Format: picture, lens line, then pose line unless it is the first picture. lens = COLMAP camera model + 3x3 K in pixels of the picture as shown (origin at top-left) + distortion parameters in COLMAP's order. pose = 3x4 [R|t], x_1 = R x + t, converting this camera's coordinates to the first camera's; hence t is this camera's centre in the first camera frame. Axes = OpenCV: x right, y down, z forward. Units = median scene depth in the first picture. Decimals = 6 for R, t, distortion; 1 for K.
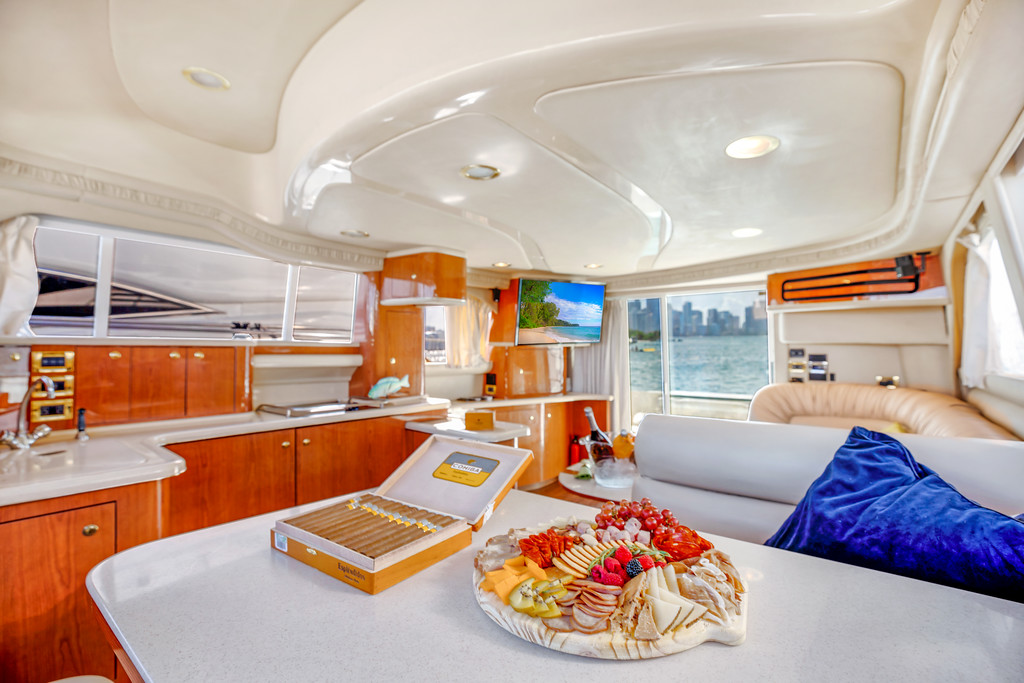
lens RADIAL K [[470.6, 0, 521.8], [0, 470.6, 339.9], [0, 0, 1]] dist [-0.041422, 0.012577]
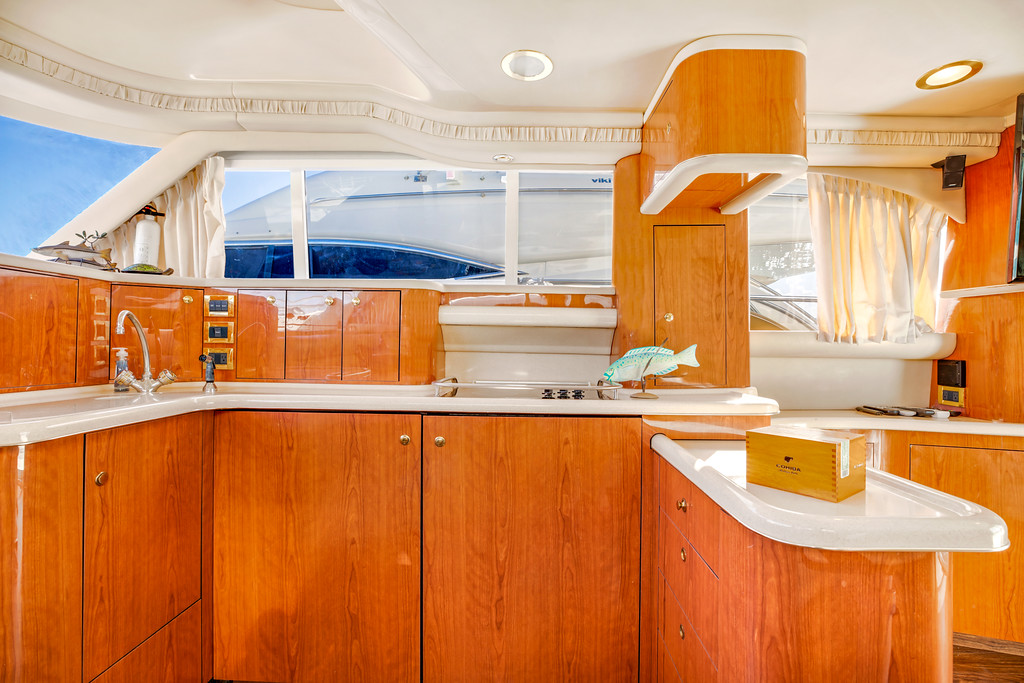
lens RADIAL K [[470.6, 0, 521.8], [0, 470.6, 339.9], [0, 0, 1]] dist [-0.041422, 0.012577]
pose [[0.603895, -0.005039, -0.797048, 0.044691], [0.003252, 0.999987, -0.003857, 0.062719], [0.797057, -0.000263, 0.603904, 0.472801]]
